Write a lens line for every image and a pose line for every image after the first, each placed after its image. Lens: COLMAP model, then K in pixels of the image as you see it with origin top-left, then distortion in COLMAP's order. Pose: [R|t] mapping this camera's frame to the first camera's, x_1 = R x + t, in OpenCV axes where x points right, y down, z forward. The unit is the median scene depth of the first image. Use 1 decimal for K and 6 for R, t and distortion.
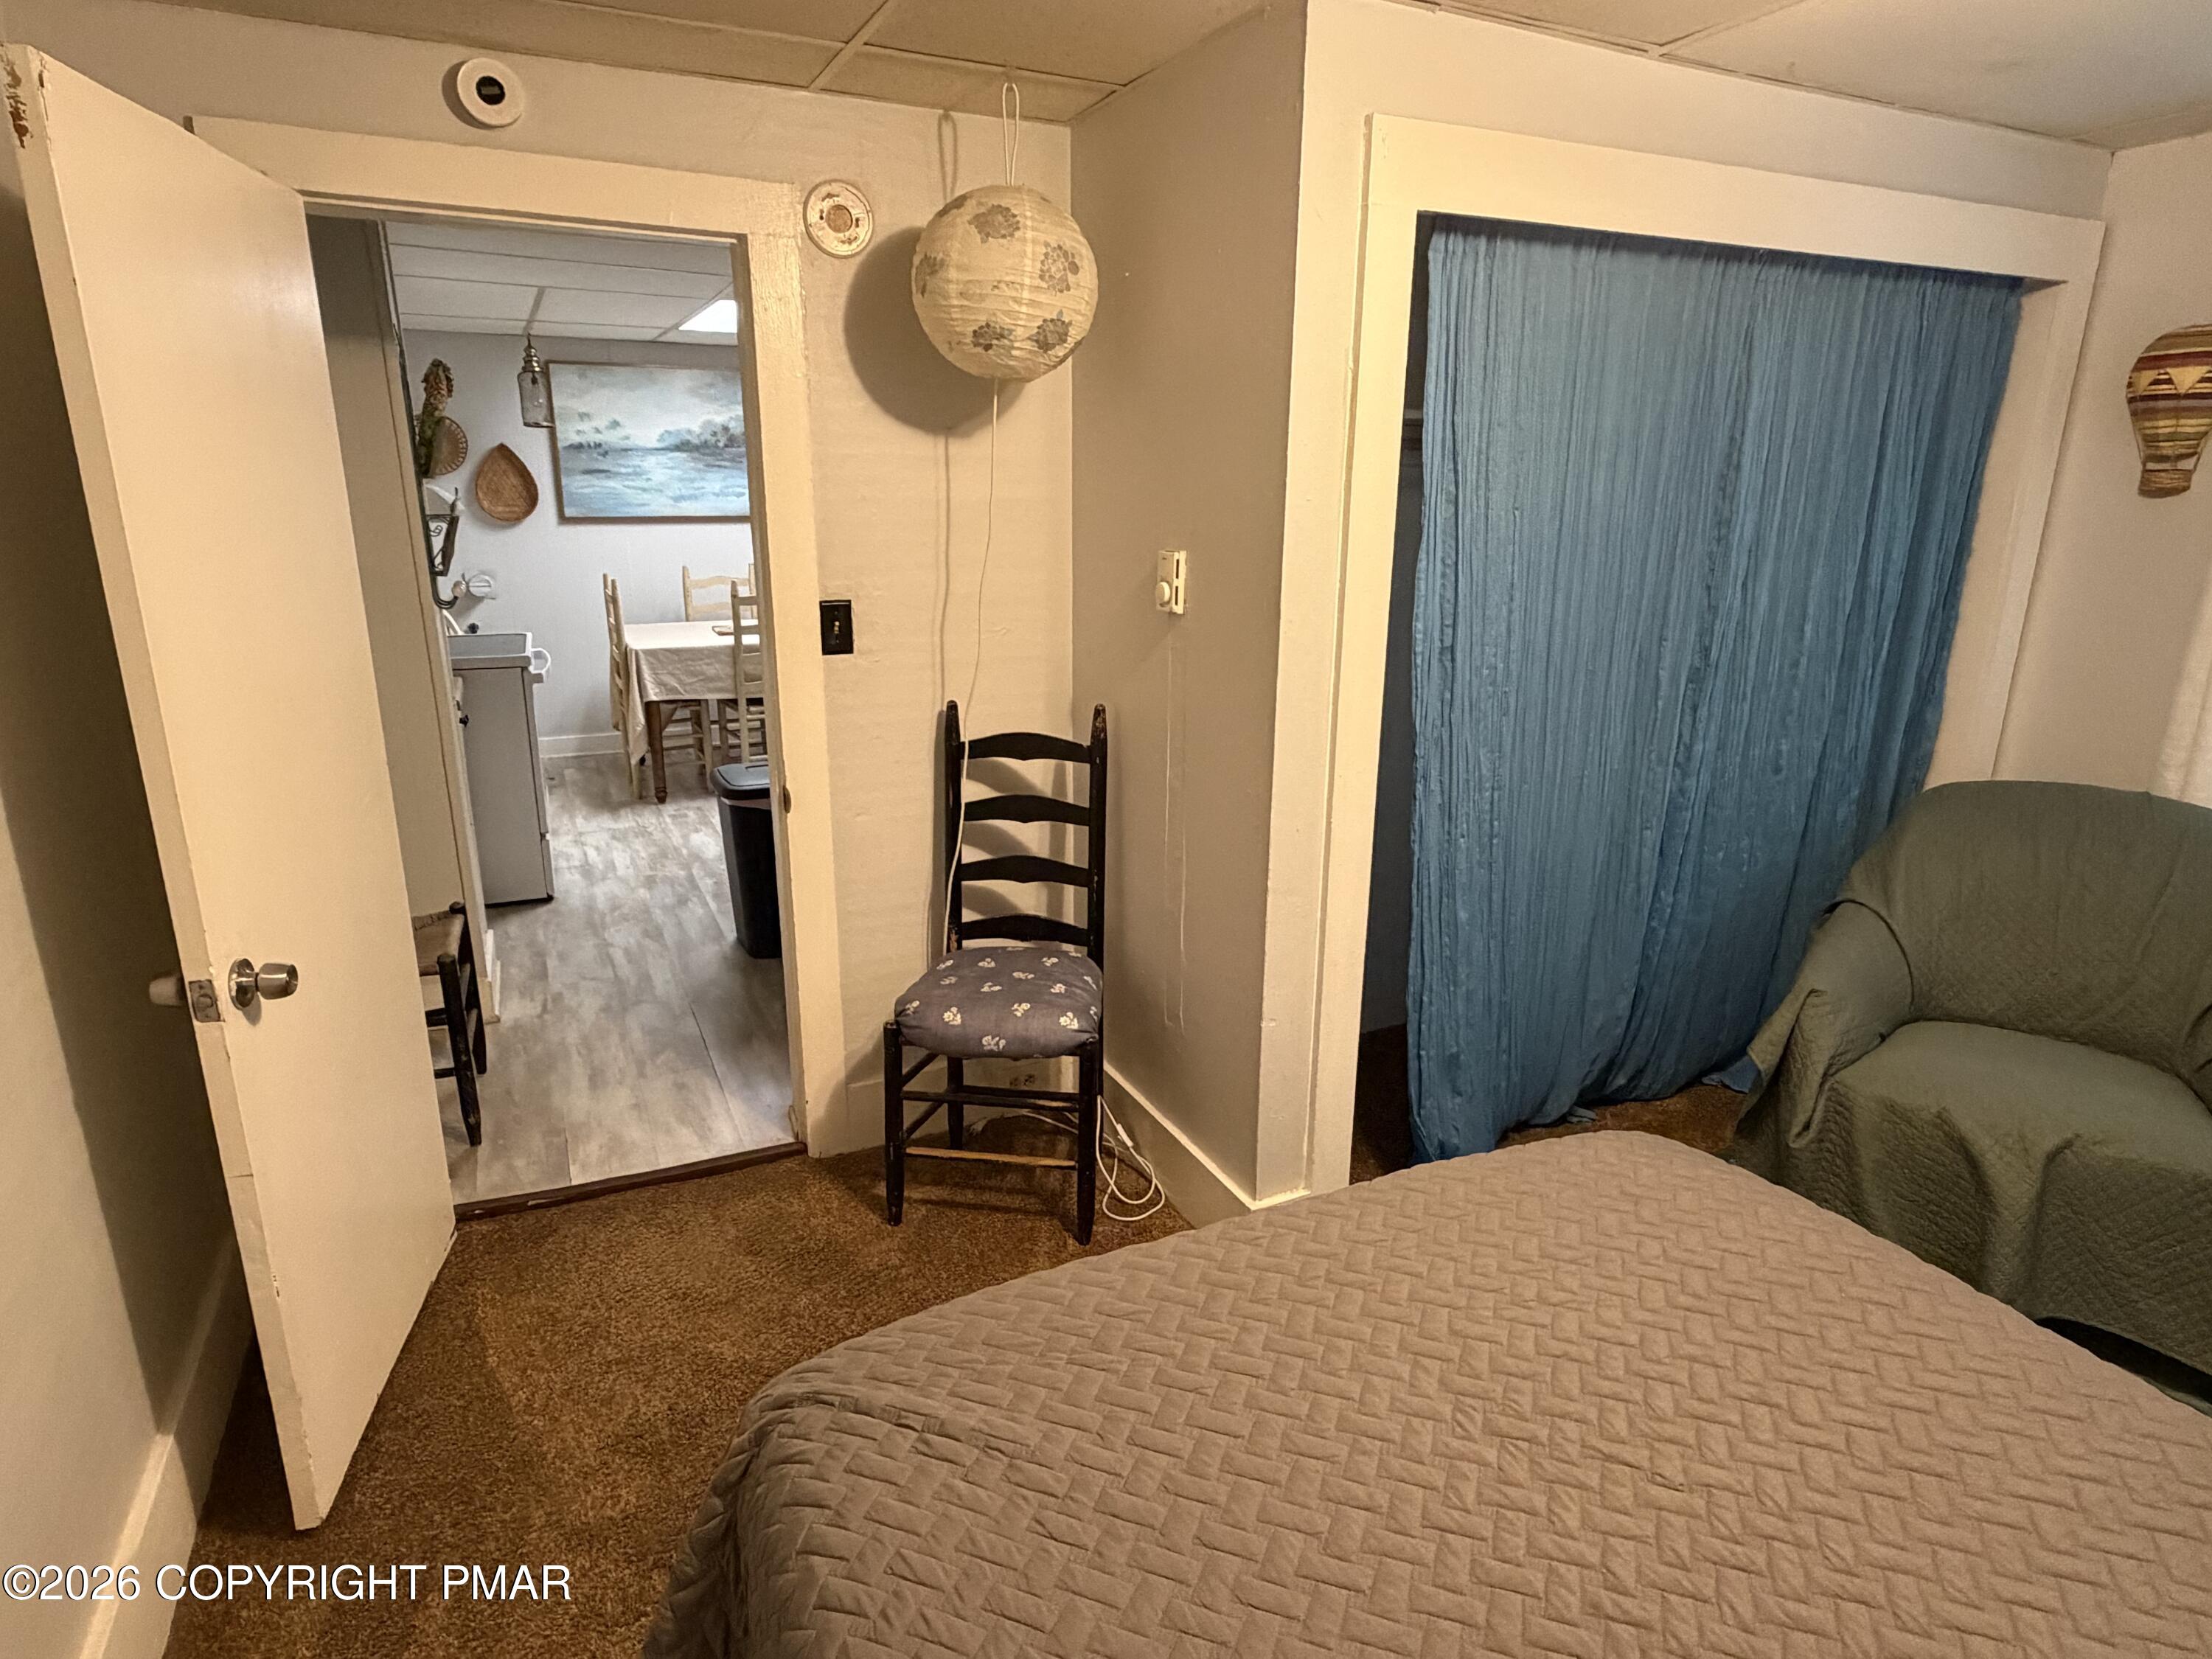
lens RADIAL K [[1228.8, 0, 1101.9], [0, 1228.8, 816.2], [0, 0, 1]] dist [-0.003211, 0.002280]
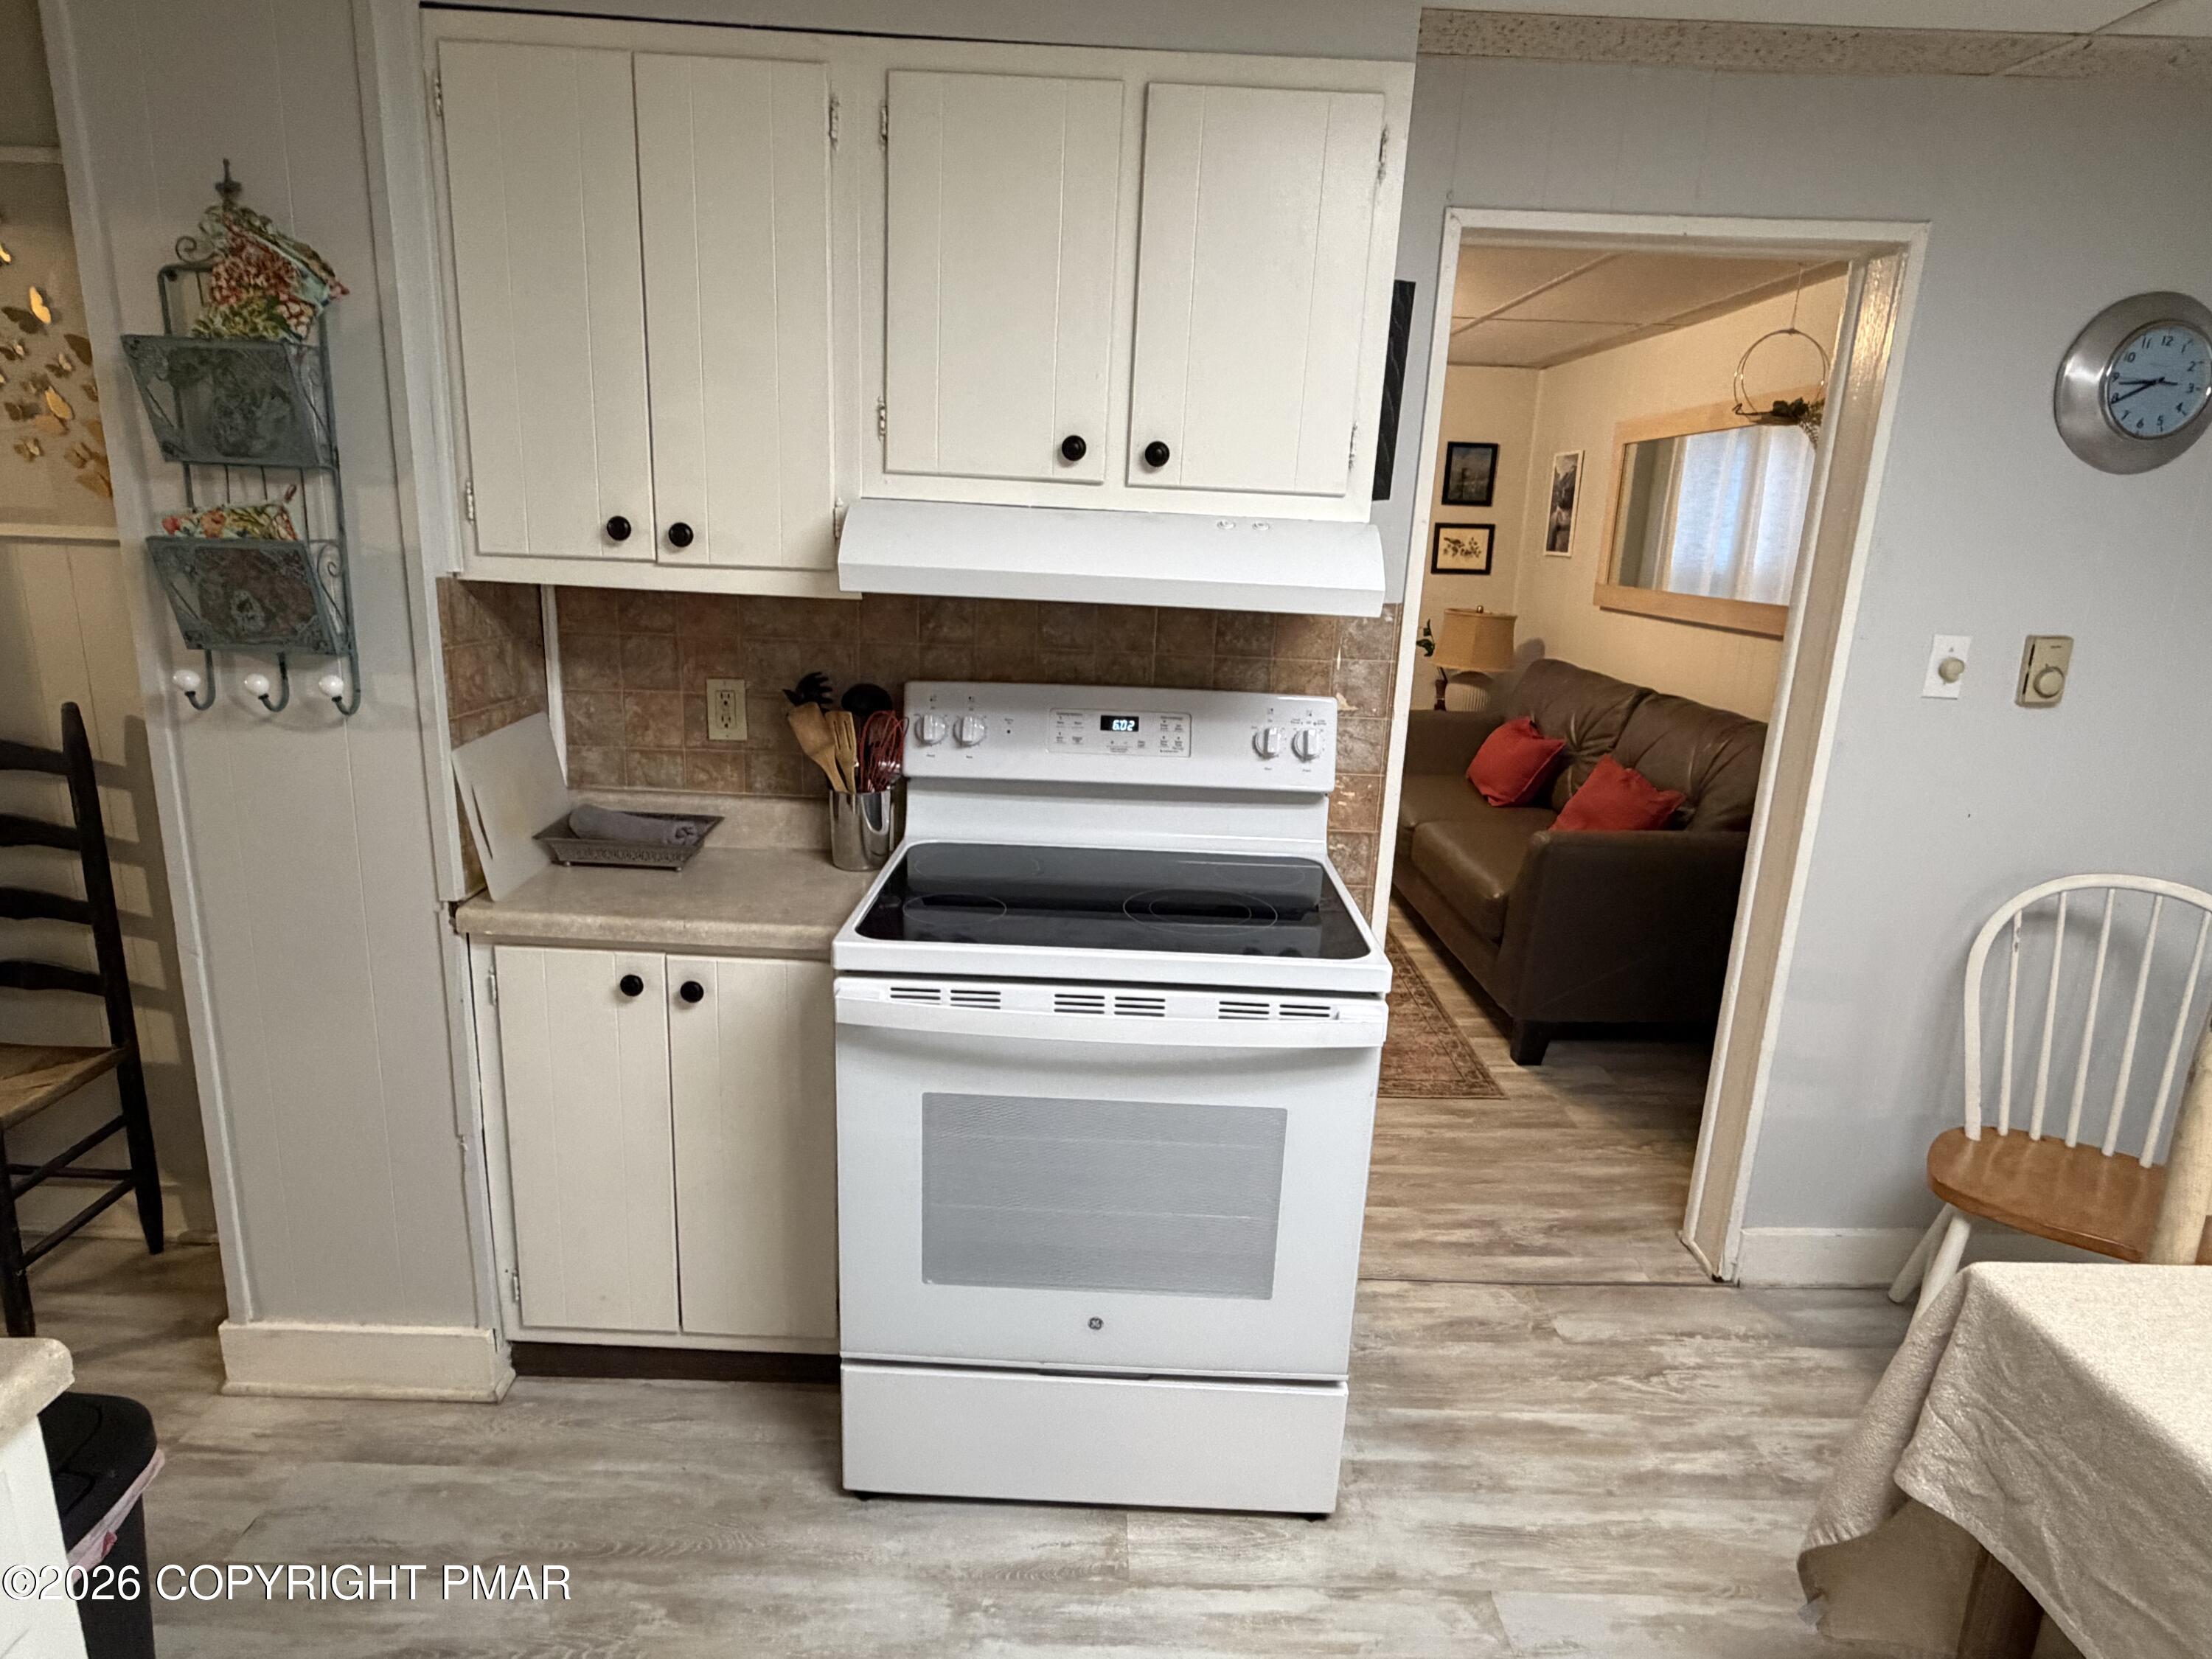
lens RADIAL K [[1228.8, 0, 1101.2], [0, 1228.8, 825.1], [0, 0, 1]] dist [-0.003211, 0.002280]
pose [[-0.426568, 0.194747, -0.883240, -0.159749], [-0.274244, 0.902720, 0.331491, -0.298048], [0.861876, 0.383627, -0.331664, 1.121457]]
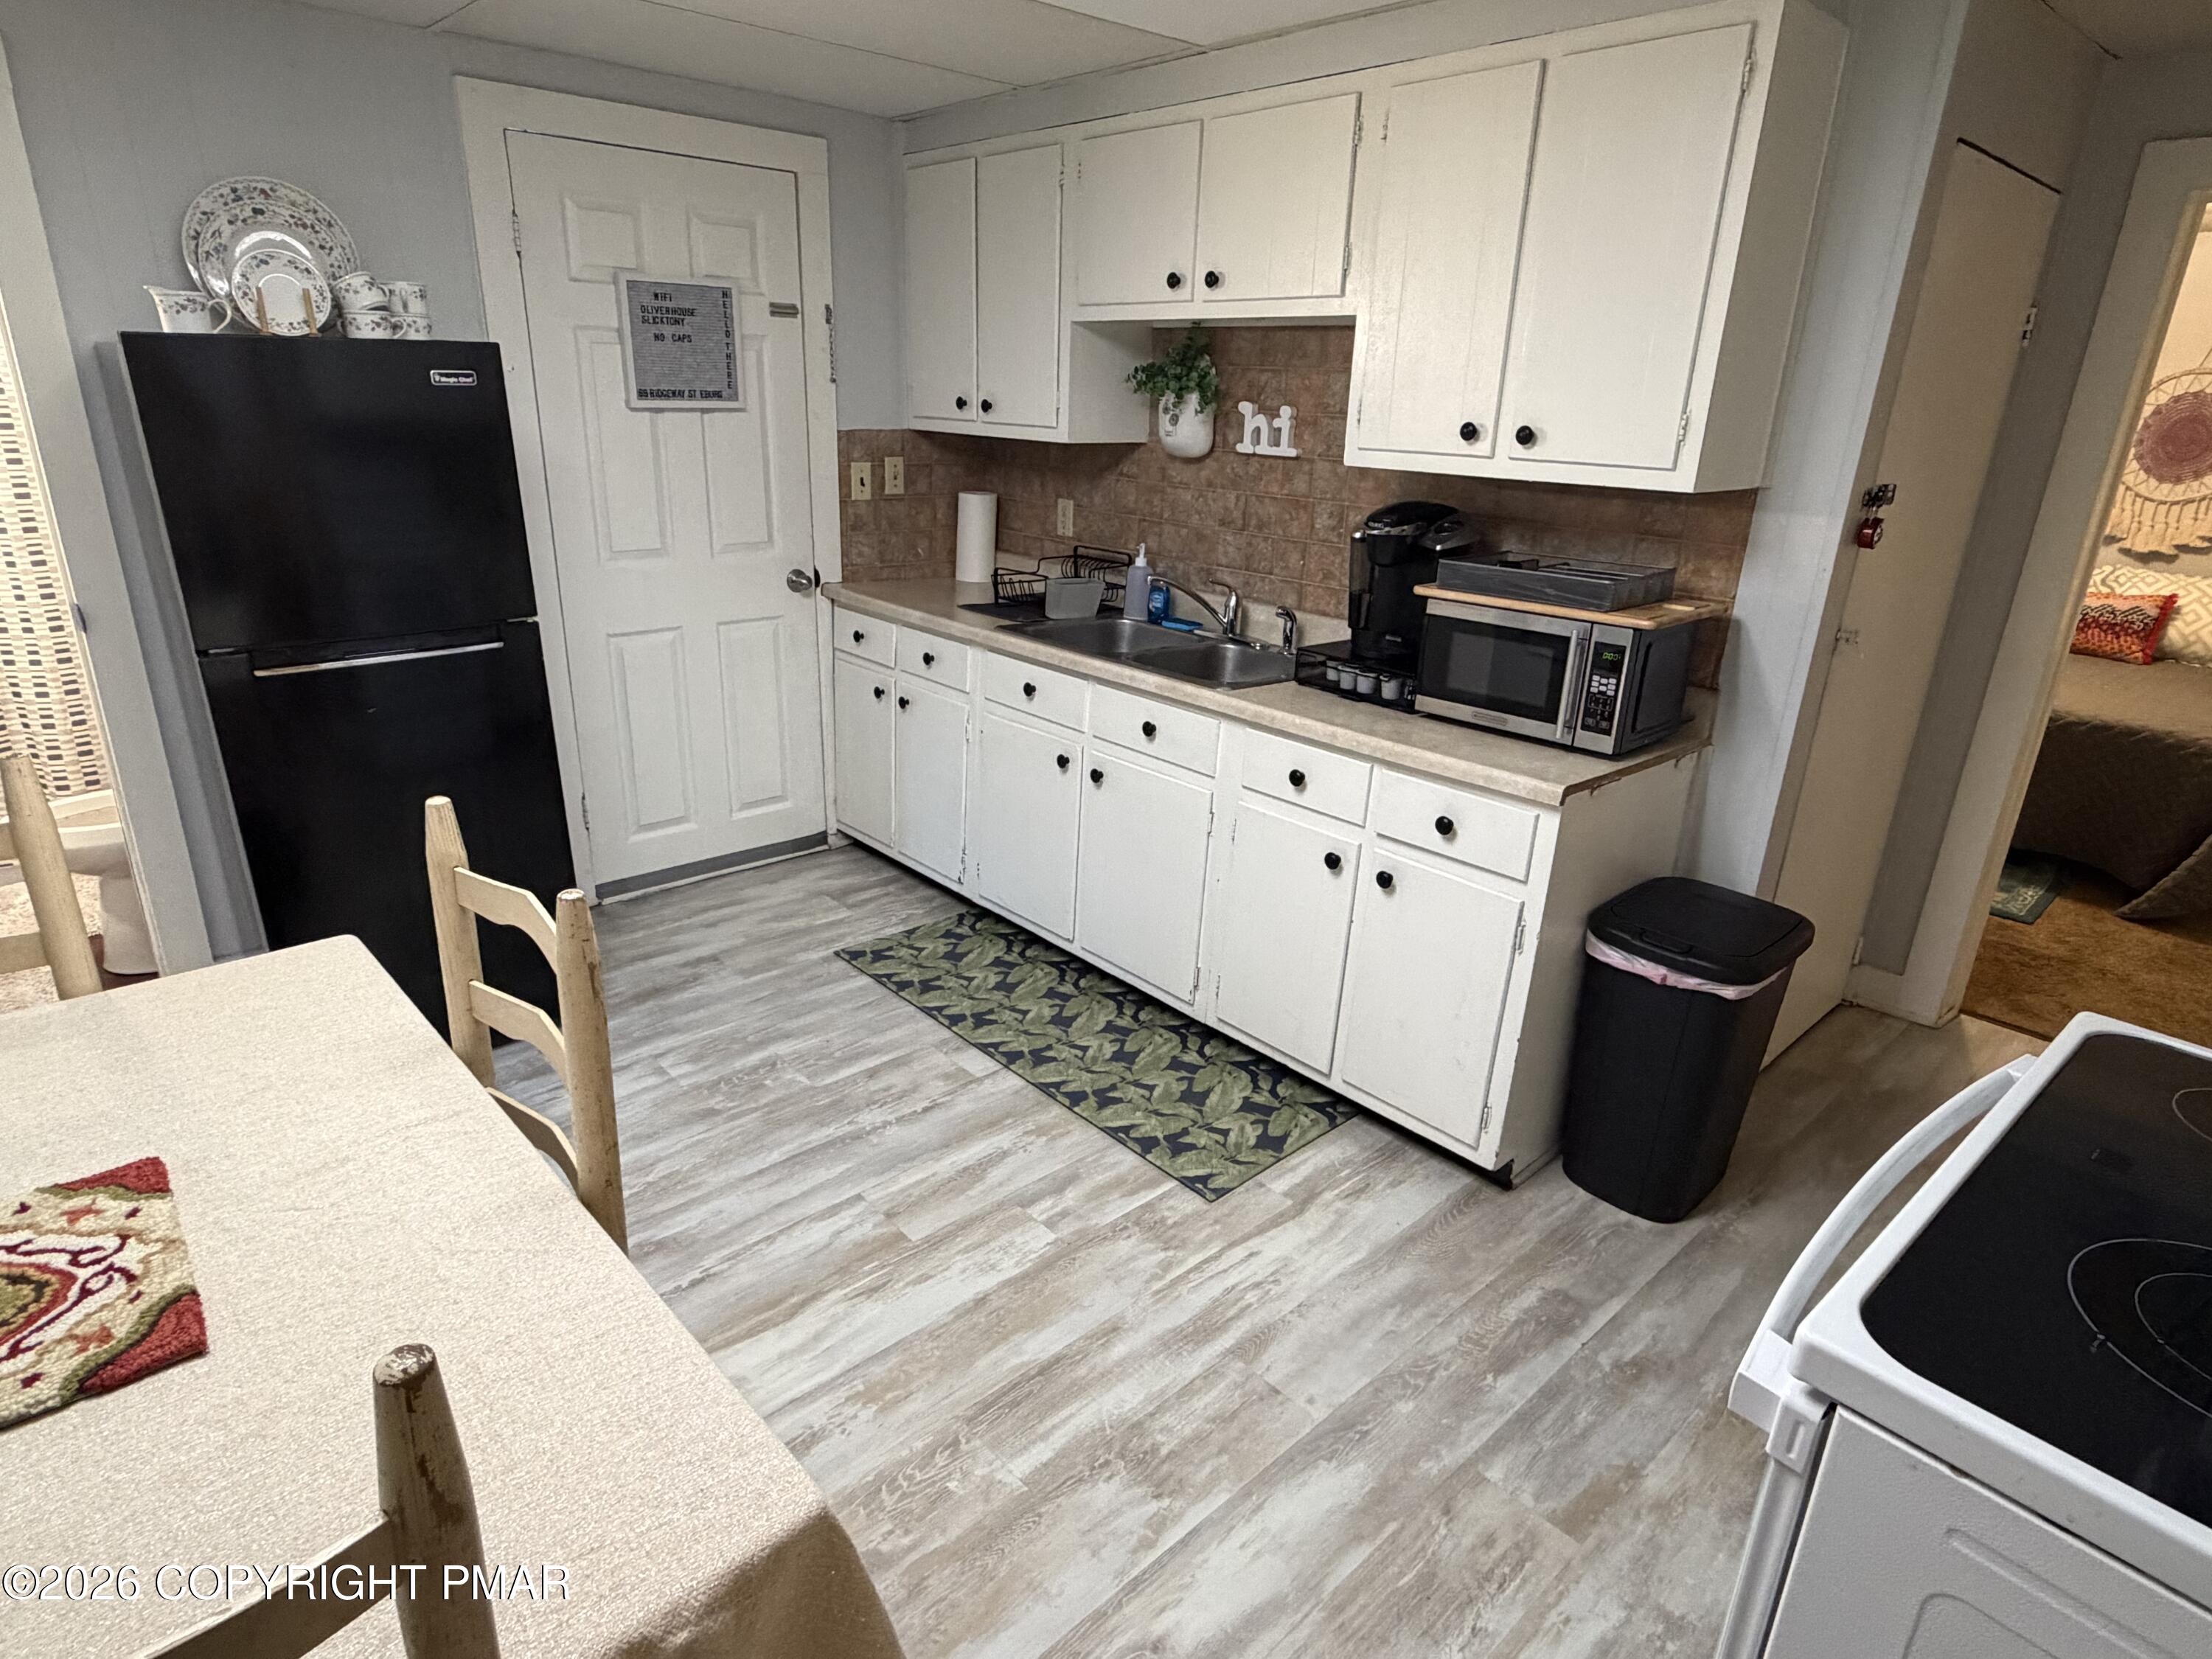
lens RADIAL K [[1228.8, 0, 1112.2], [0, 1228.8, 821.9], [0, 0, 1]] dist [-0.003211, 0.002280]
pose [[-0.294134, -0.335354, 0.894999, -0.616651], [0.211257, 0.890449, 0.403077, -0.327176], [-0.932124, 0.307634, -0.191065, 1.198929]]
